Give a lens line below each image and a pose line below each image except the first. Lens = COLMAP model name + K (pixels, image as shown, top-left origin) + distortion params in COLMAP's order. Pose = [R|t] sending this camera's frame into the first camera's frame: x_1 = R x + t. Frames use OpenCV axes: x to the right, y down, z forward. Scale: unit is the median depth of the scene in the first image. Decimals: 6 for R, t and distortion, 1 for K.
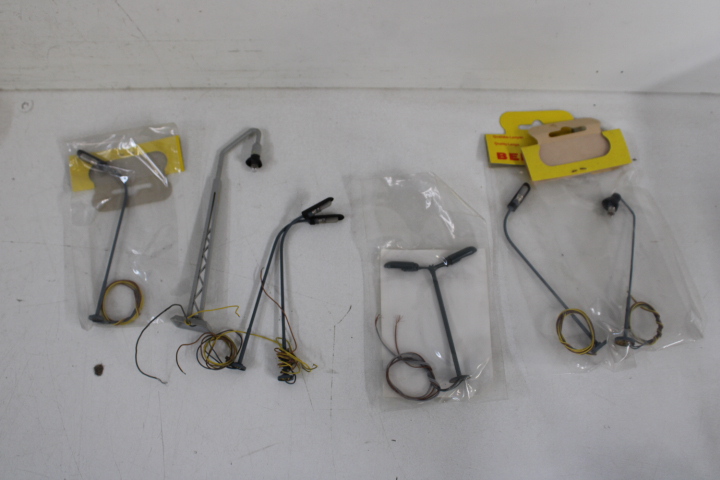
lens RADIAL K [[711.4, 0, 360.0], [0, 711.4, 240.0], [0, 0, 1]] dist [-0.152190, 0.161675]
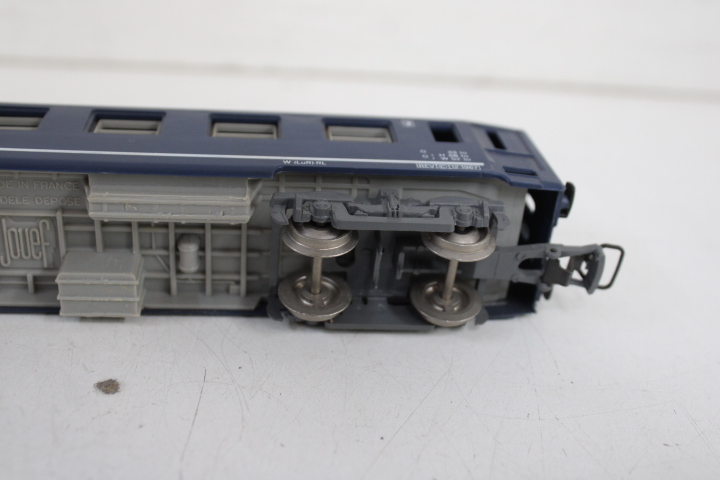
lens RADIAL K [[828.9, 0, 360.0], [0, 828.9, 240.0], [0, 0, 1]] dist [-0.099662, 0.004371]
pose [[0.995717, 0.006198, 0.092246, -0.528246], [0.056450, 0.749423, -0.659680, 0.304252], [-0.073220, 0.662062, 0.745864, 0.677732]]
